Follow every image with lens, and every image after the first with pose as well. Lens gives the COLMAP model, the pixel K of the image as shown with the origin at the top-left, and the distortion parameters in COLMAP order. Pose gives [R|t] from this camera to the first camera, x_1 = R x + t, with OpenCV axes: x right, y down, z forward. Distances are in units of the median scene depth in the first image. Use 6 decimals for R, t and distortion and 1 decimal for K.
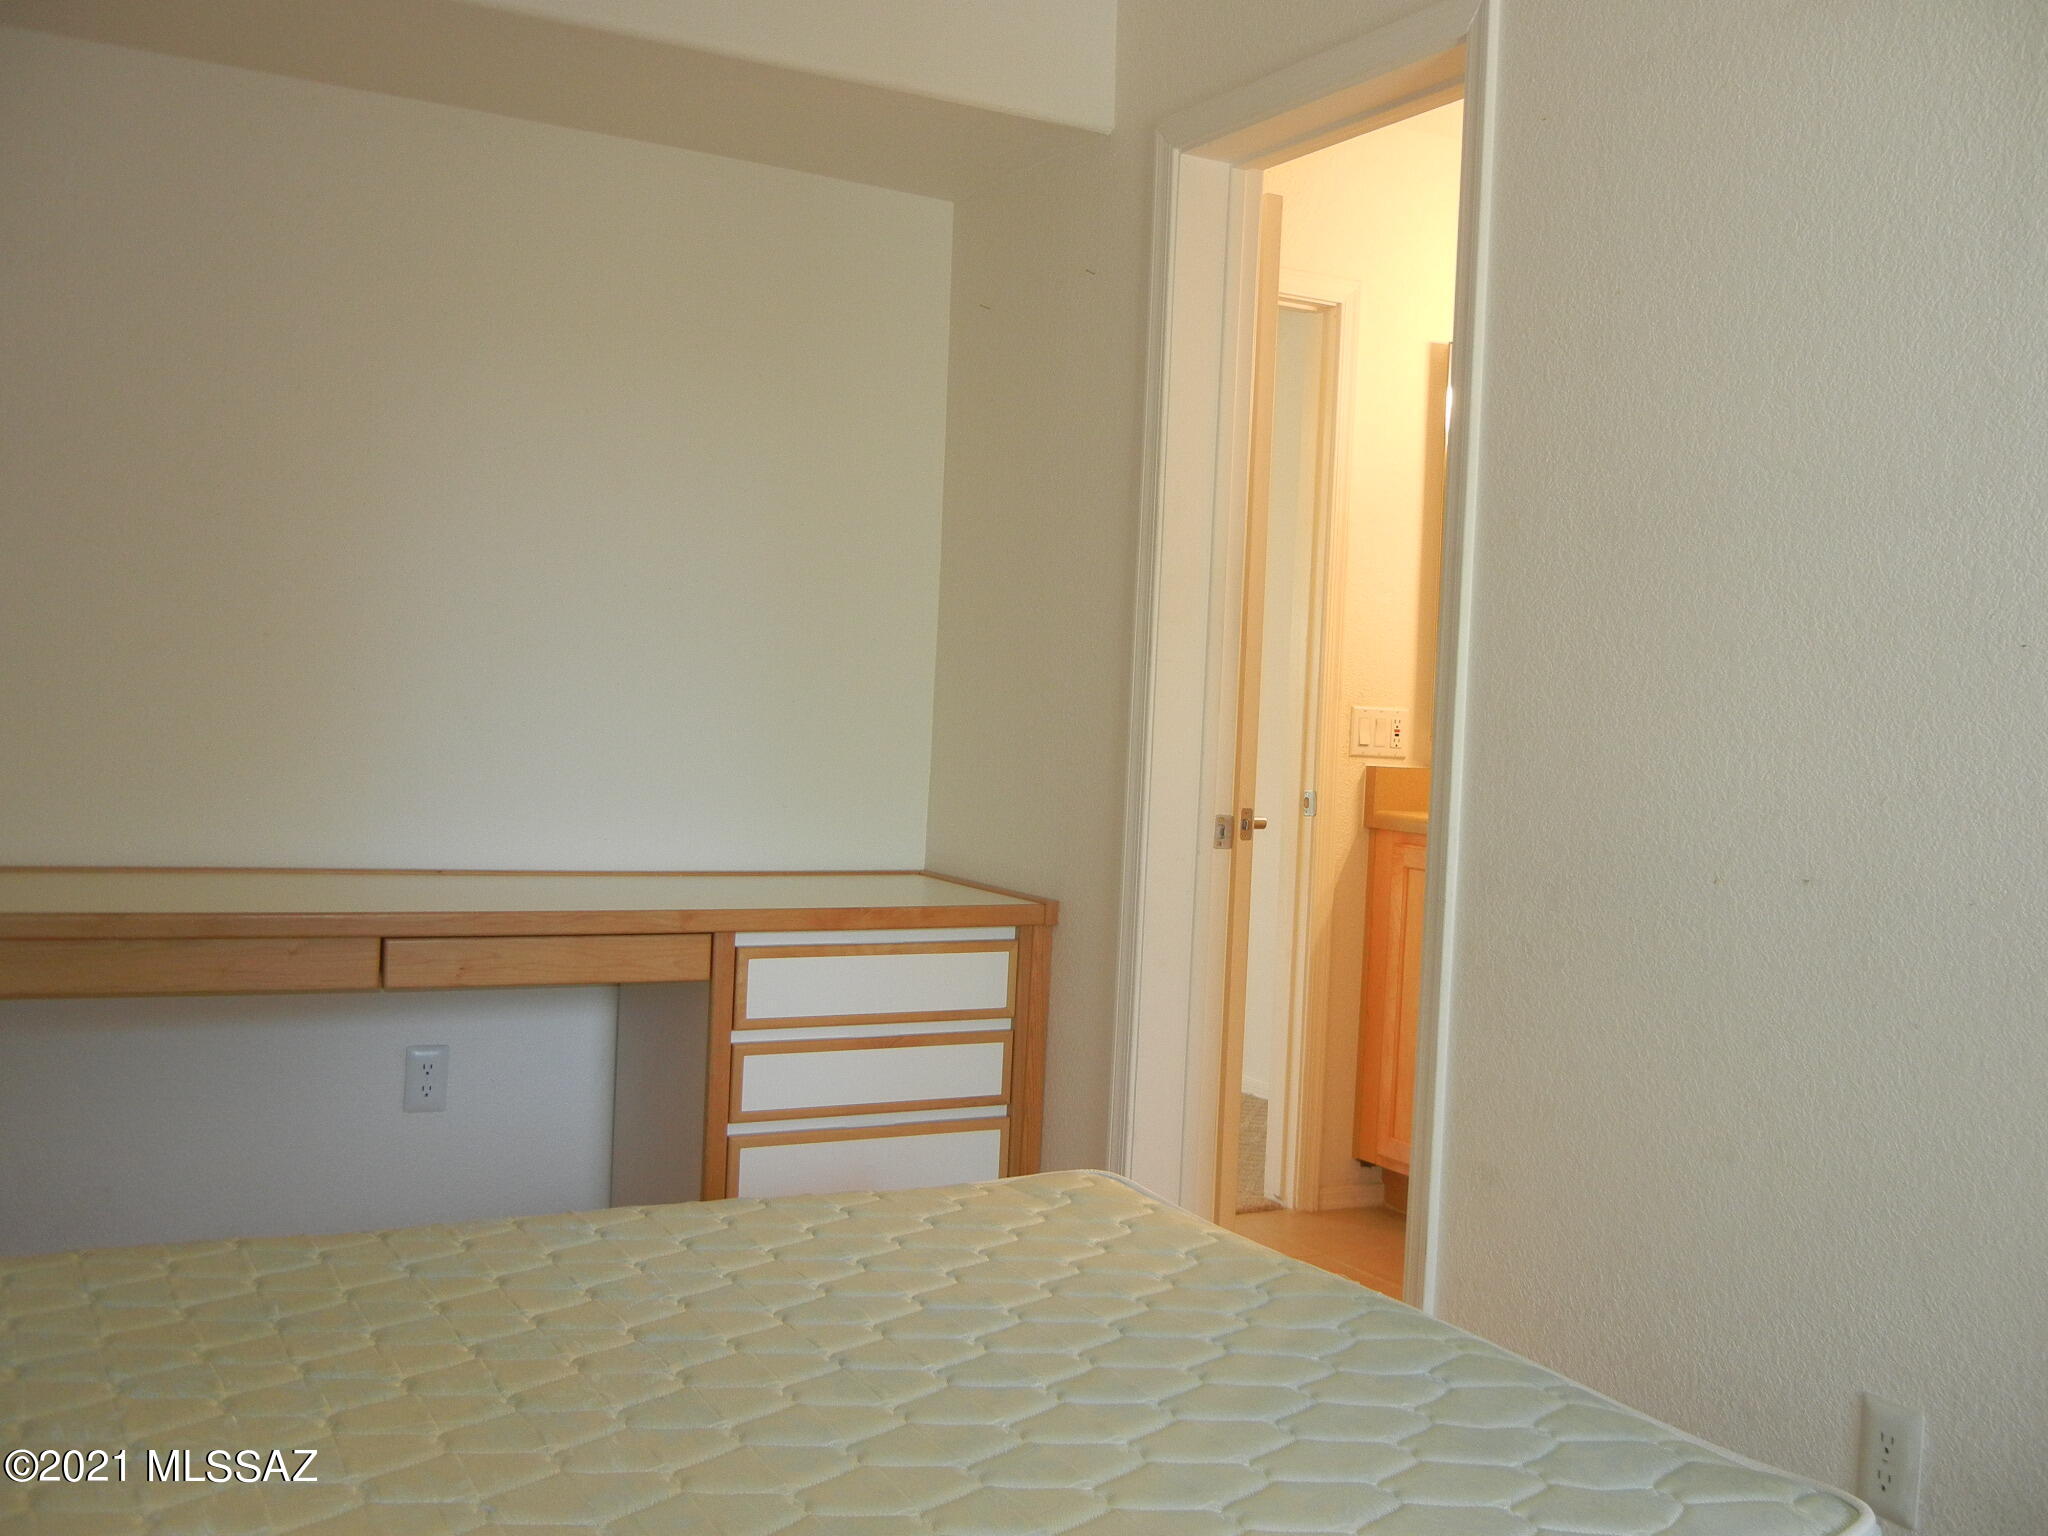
lens RADIAL K [[2046.6, 0, 1024.0], [0, 2046.6, 768.0], [0, 0, 1]] dist [-0.021694, -0.010594]
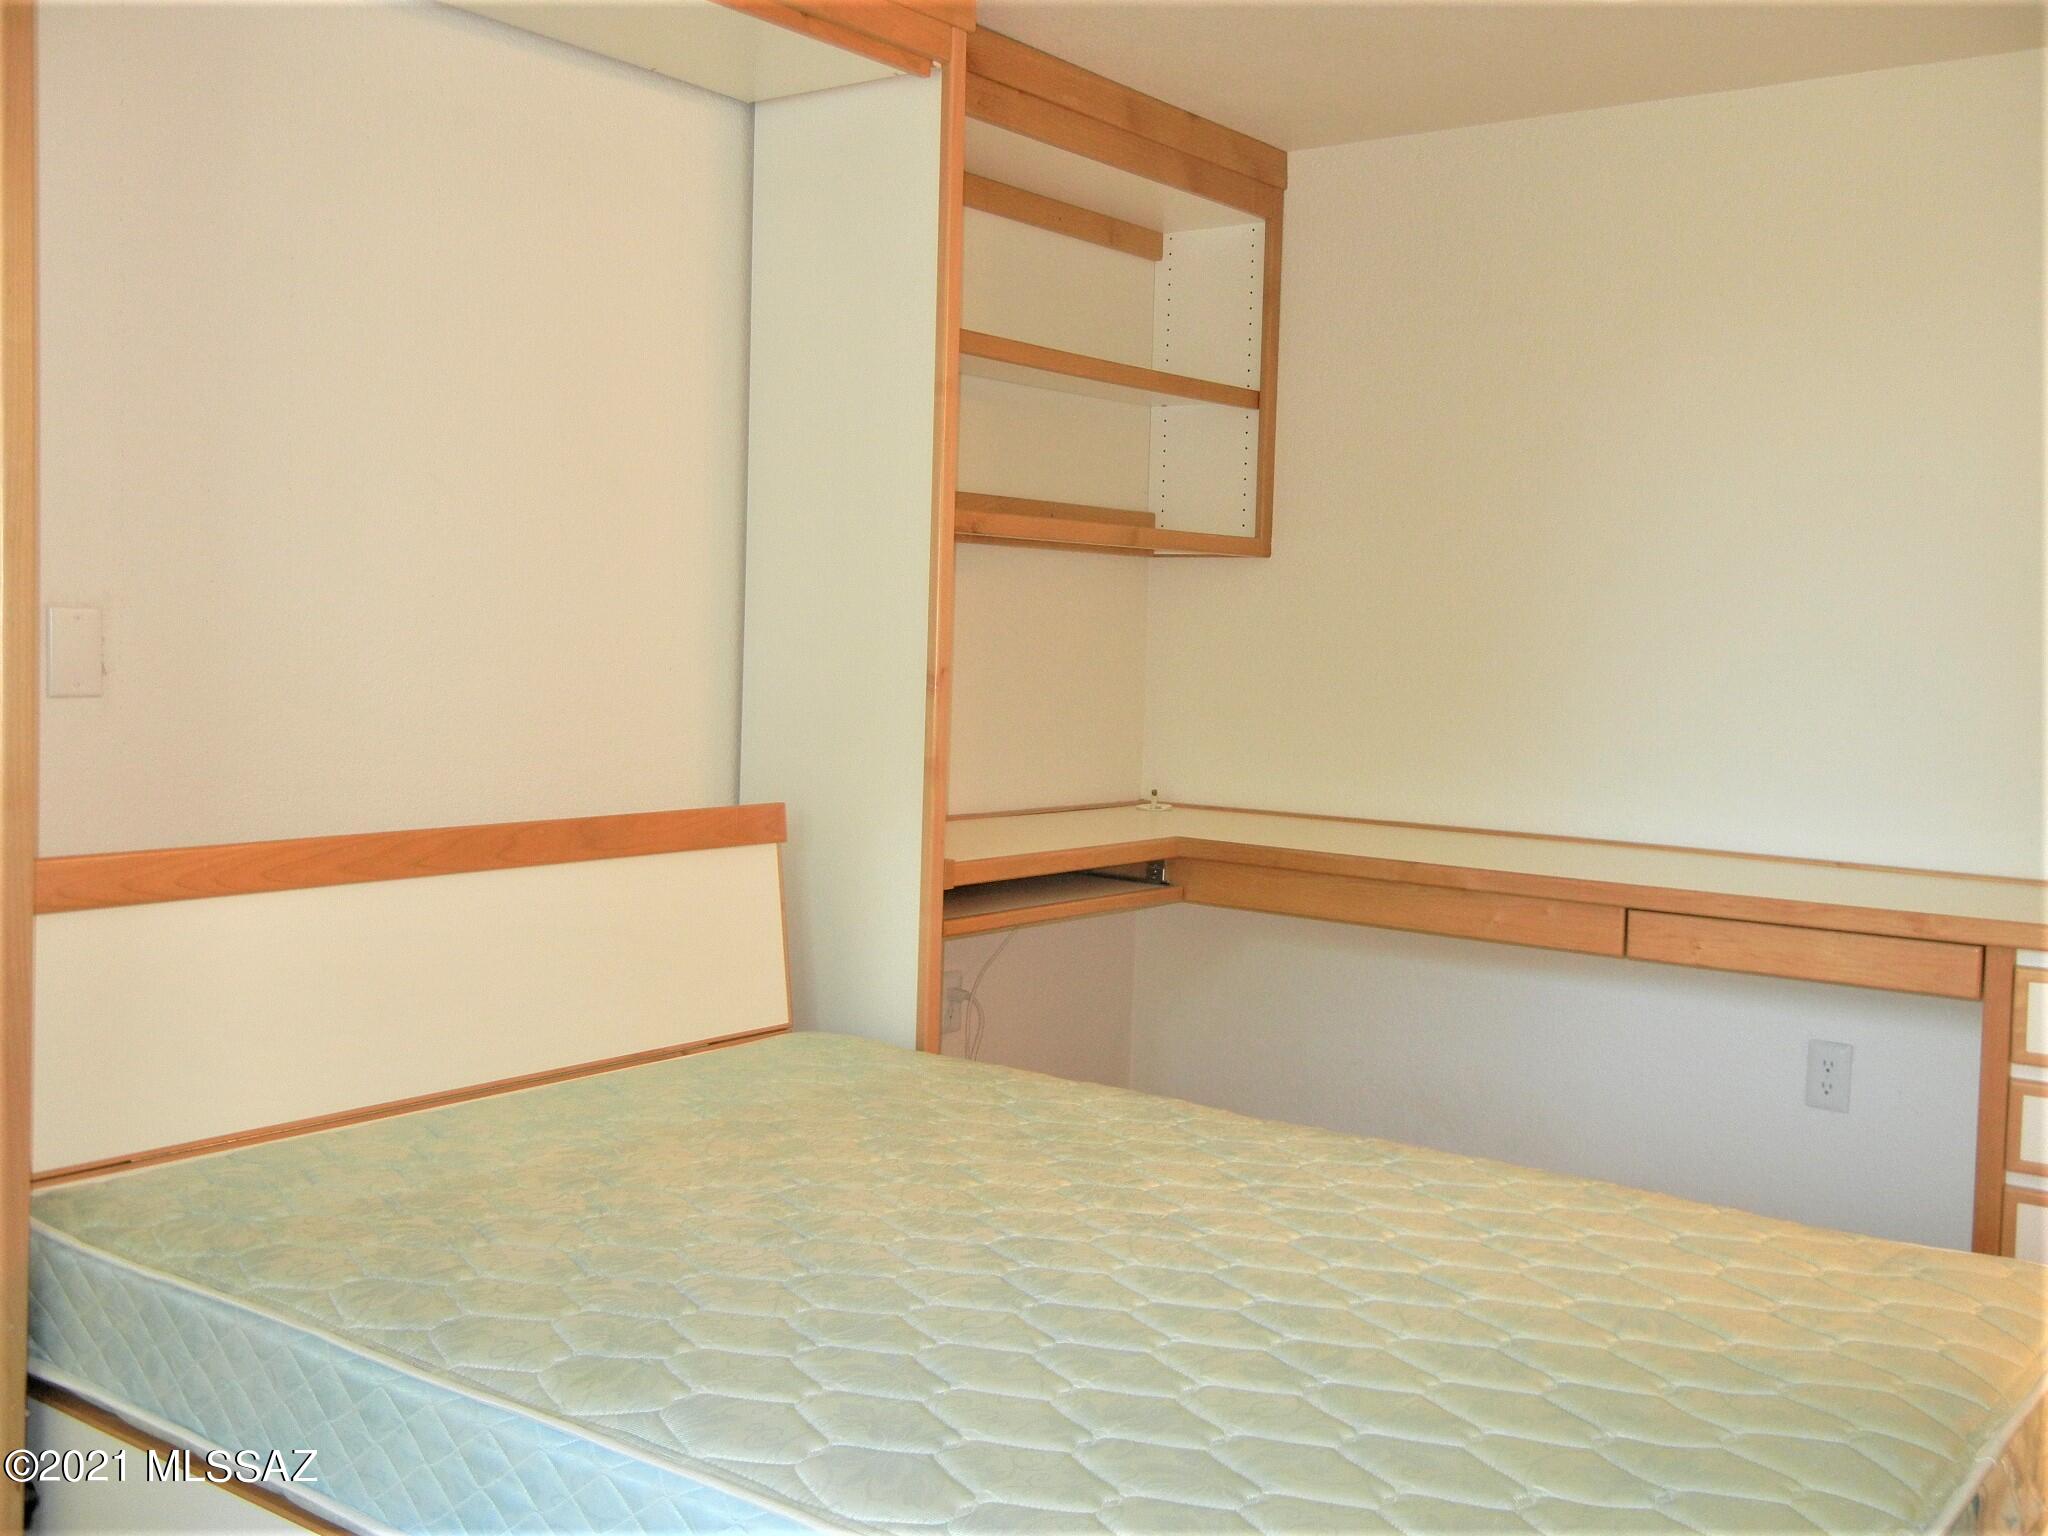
lens RADIAL K [[2046.6, 0, 1024.0], [0, 2046.6, 768.0], [0, 0, 1]] dist [-0.021694, -0.010594]
pose [[0.375567, 0.018799, -0.926605, 0.495541], [-0.038426, 0.999250, 0.004698, 0.016562], [0.925998, 0.033841, 0.376008, 0.292693]]
